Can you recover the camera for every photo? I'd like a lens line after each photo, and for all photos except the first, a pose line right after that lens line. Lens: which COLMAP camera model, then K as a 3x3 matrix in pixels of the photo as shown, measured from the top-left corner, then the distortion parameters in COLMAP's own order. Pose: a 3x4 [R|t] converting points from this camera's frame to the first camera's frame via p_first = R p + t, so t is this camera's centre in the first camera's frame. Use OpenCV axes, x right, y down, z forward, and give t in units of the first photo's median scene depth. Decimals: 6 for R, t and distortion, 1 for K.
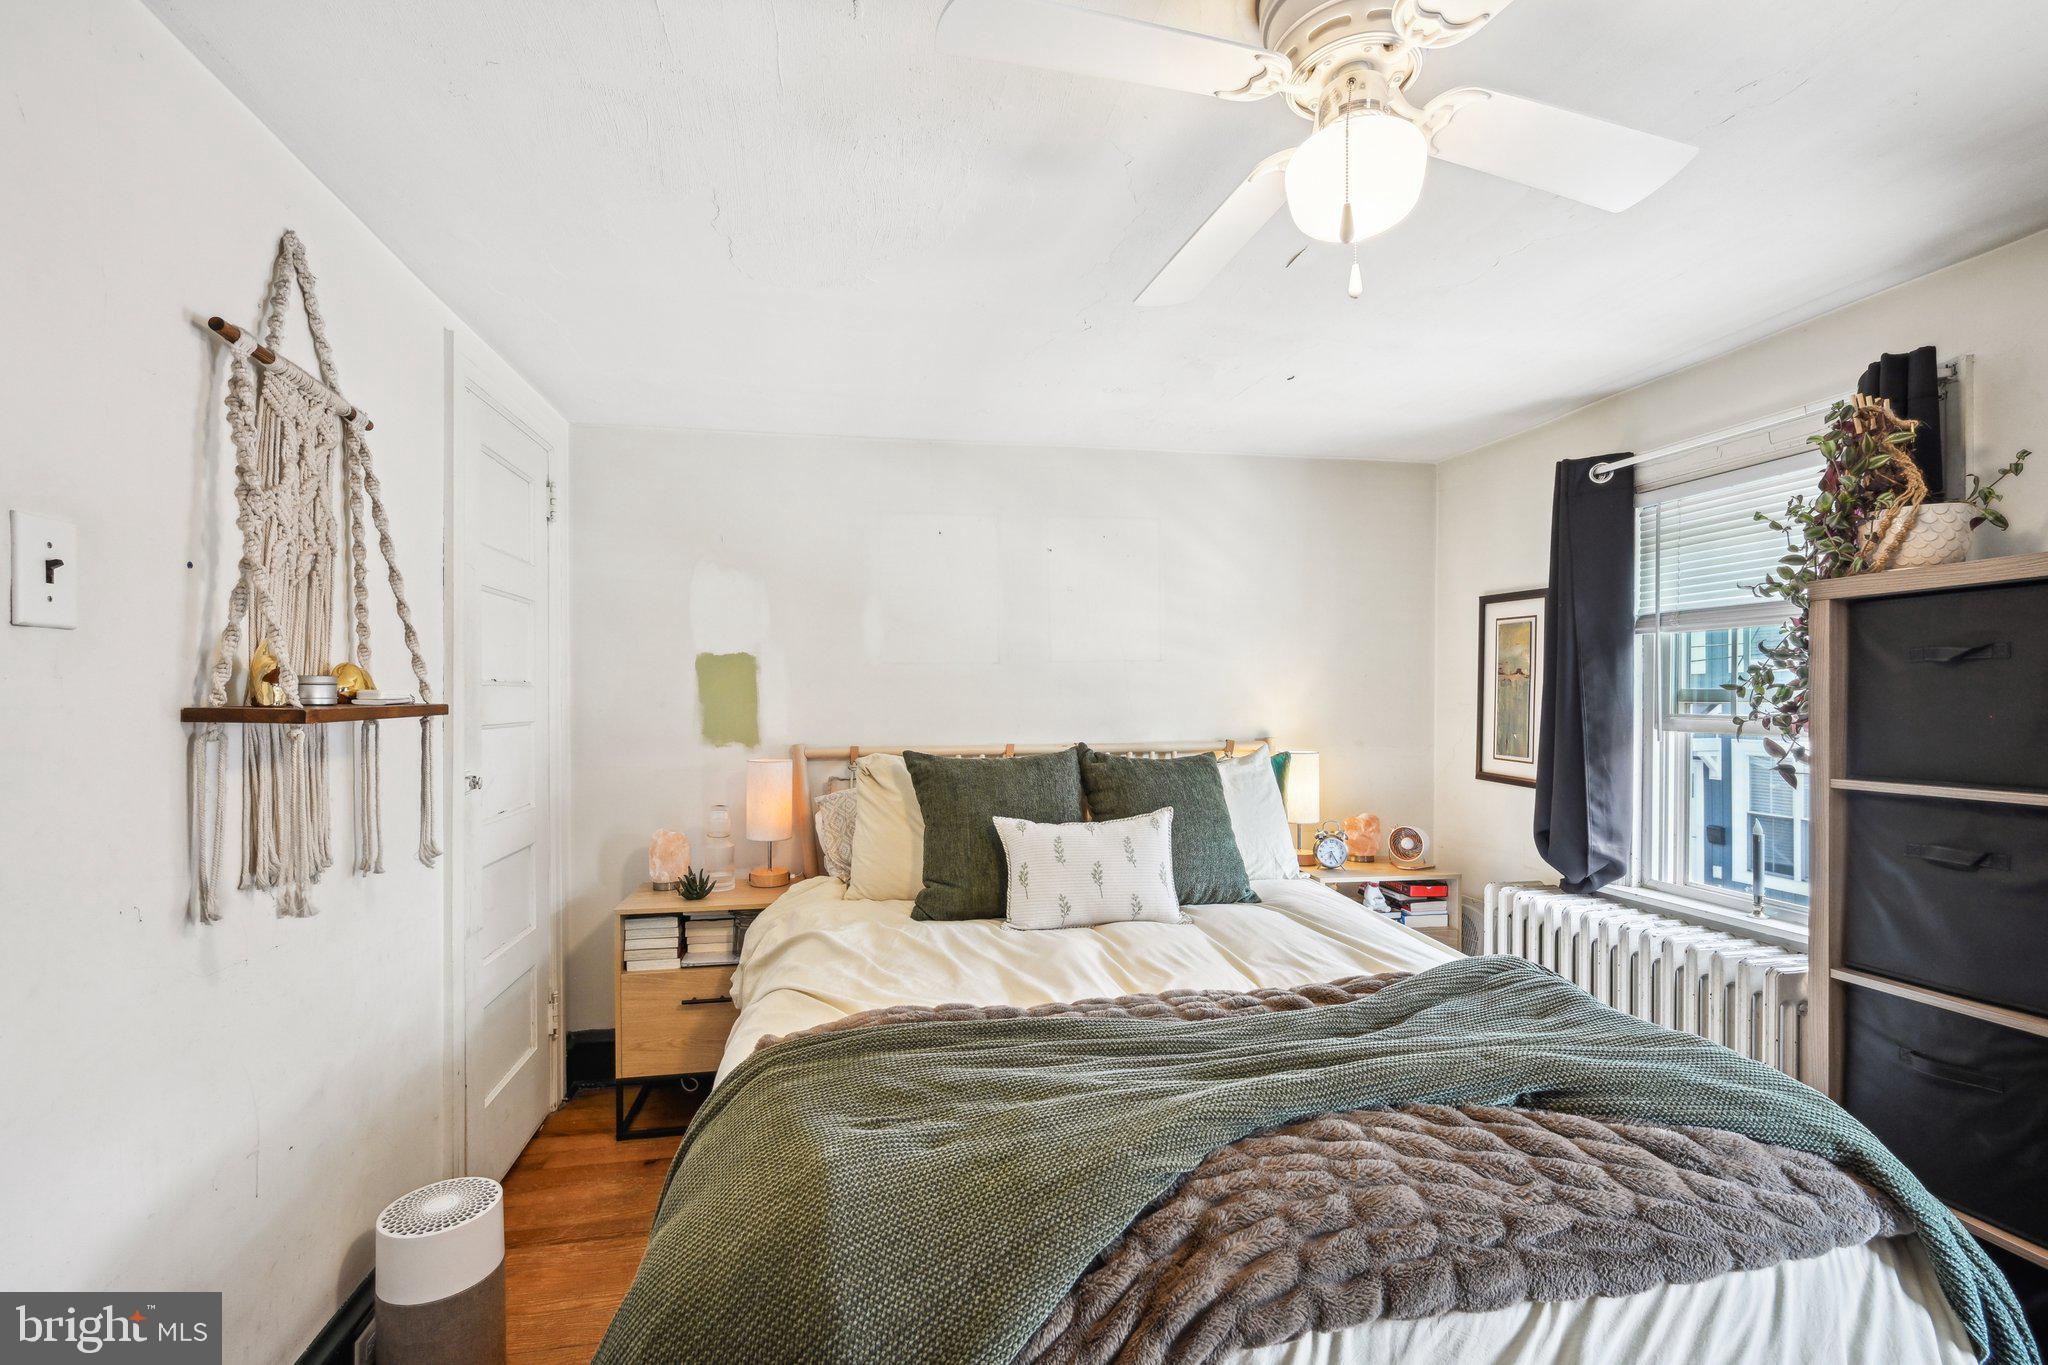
lens RADIAL K [[895.2, 0, 1014.3], [0, 895.2, 686.8], [0, 0, 1]] dist [-0.000666, -0.000713]
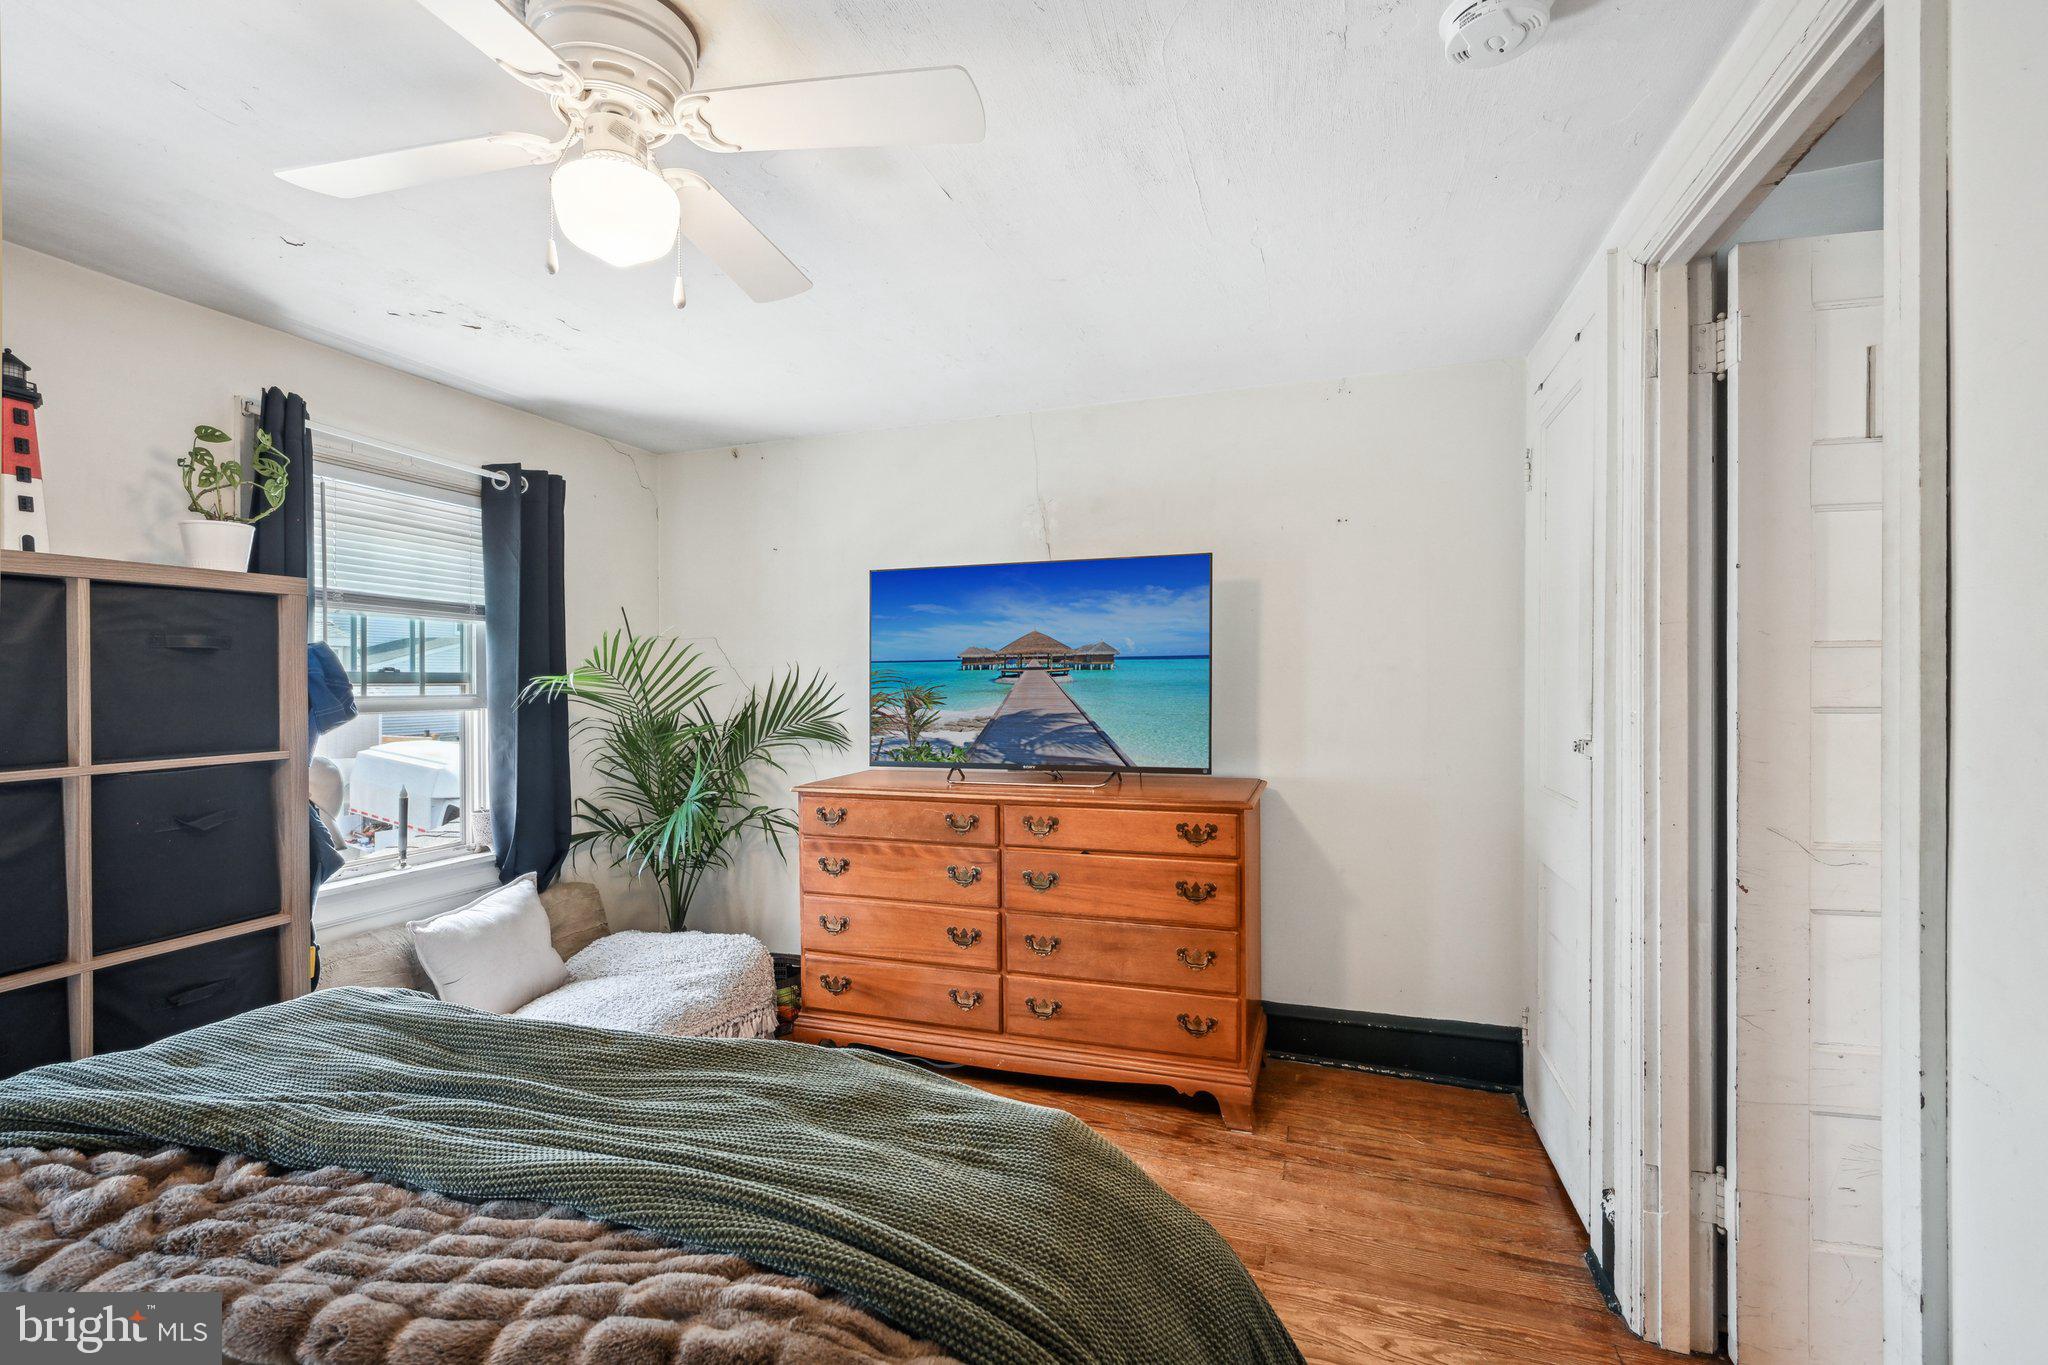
lens RADIAL K [[895.2, 0, 1014.3], [0, 895.2, 686.8], [0, 0, 1]] dist [-0.000666, -0.000713]
pose [[-0.870242, 0.004194, 0.492607, -0.241157], [0.000491, 0.999971, -0.007647, 0.013469], [-0.492624, -0.006413, -0.870218, 0.713006]]
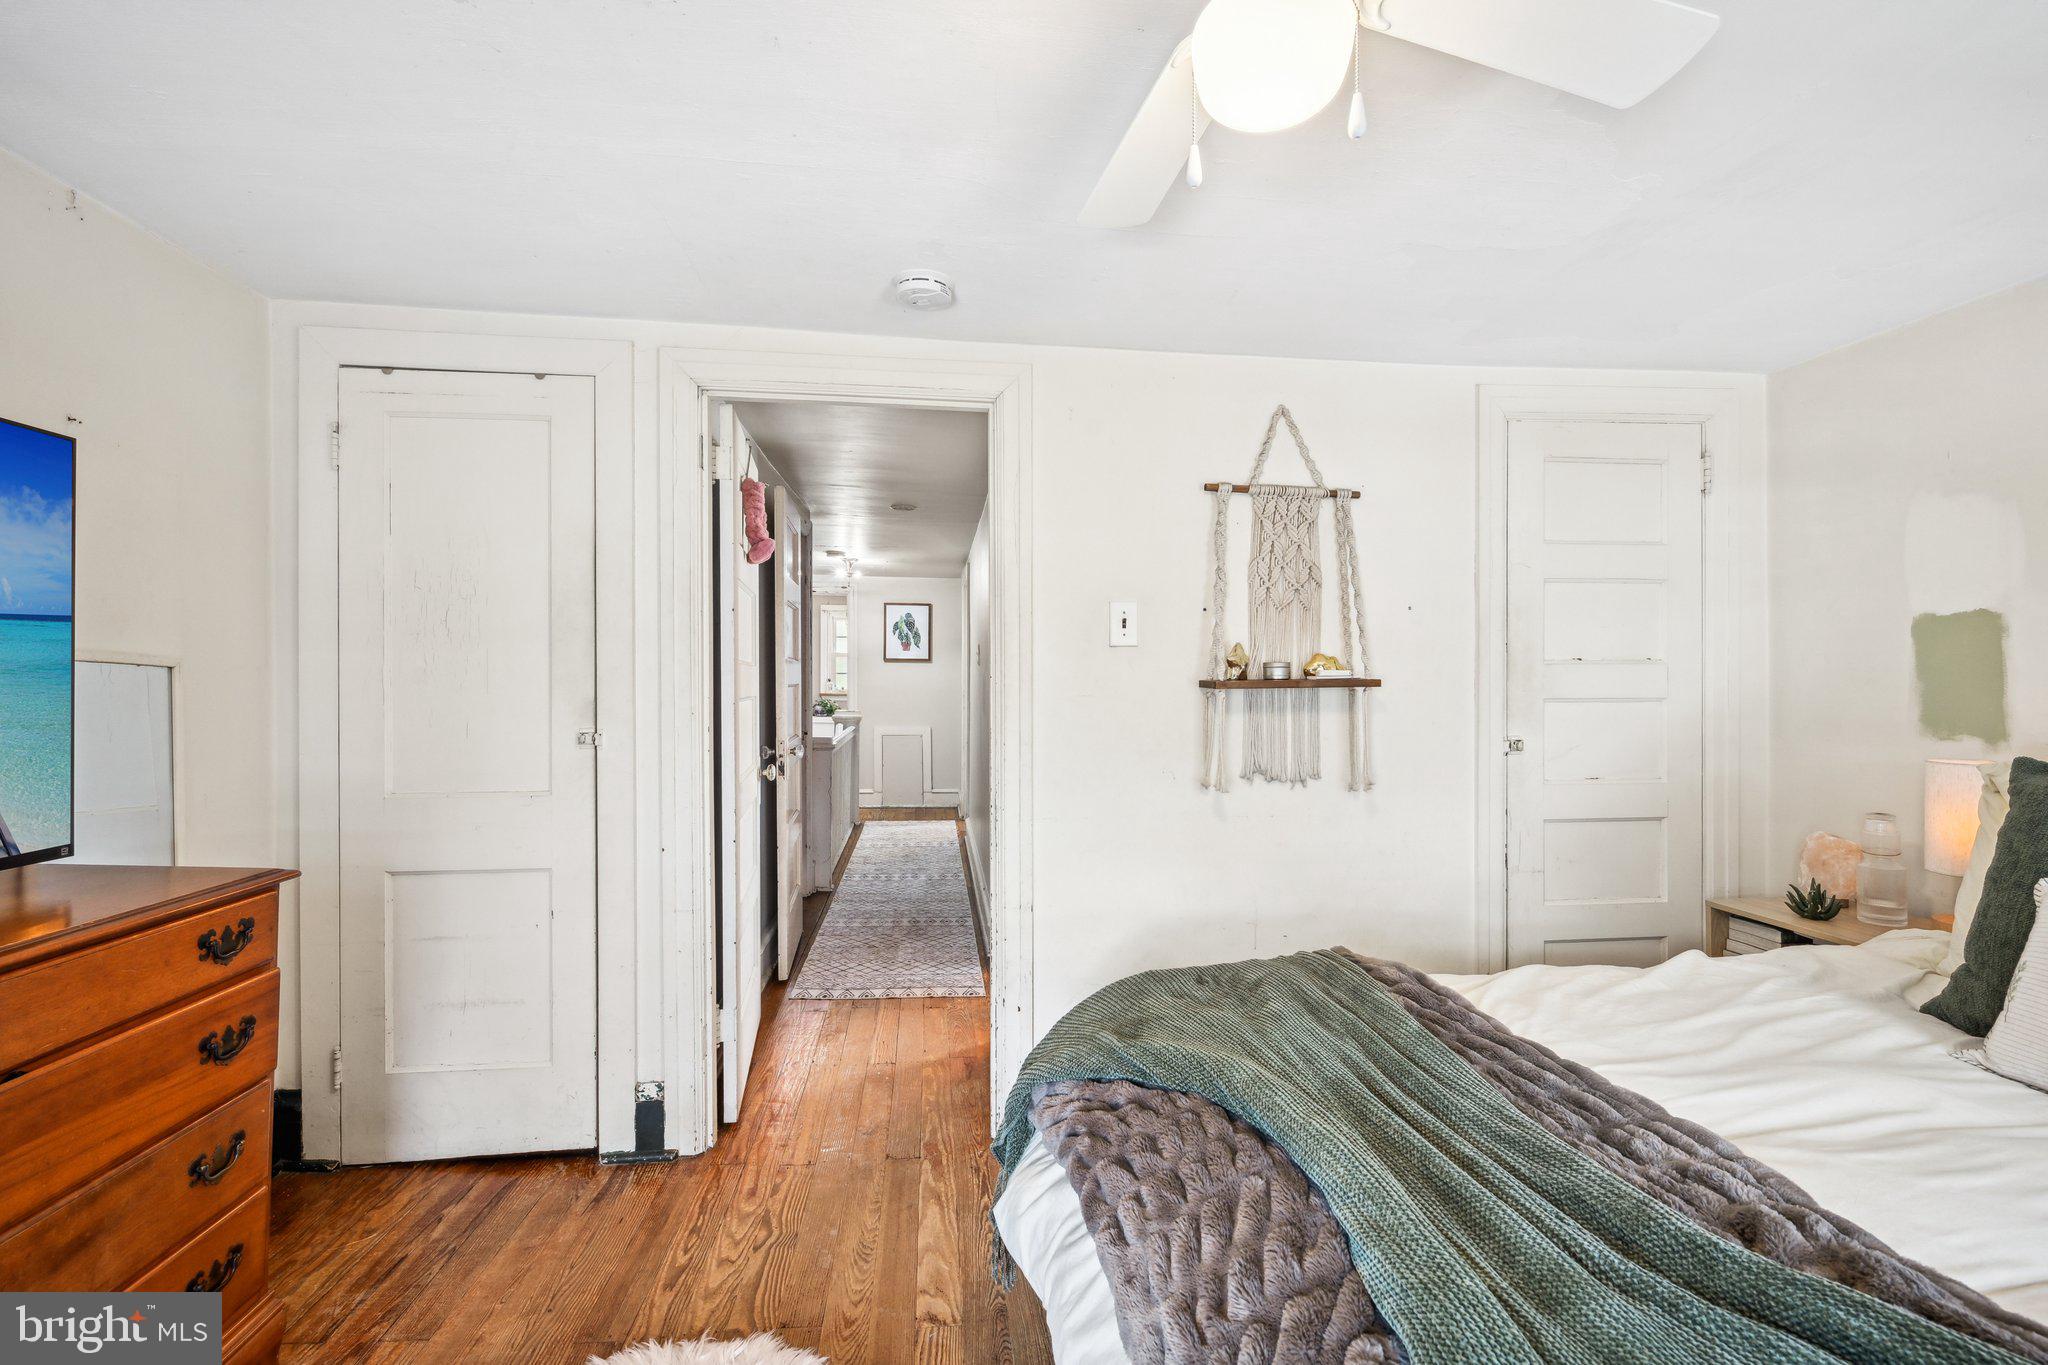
lens RADIAL K [[895.2, 0, 1014.3], [0, 895.2, 686.8], [0, 0, 1]] dist [-0.000666, -0.000713]
pose [[-0.104926, 0.008451, -0.994444, 0.513967], [0.013851, 0.999879, 0.007036, 0.008063], [0.994384, -0.013036, -0.105030, 0.351572]]
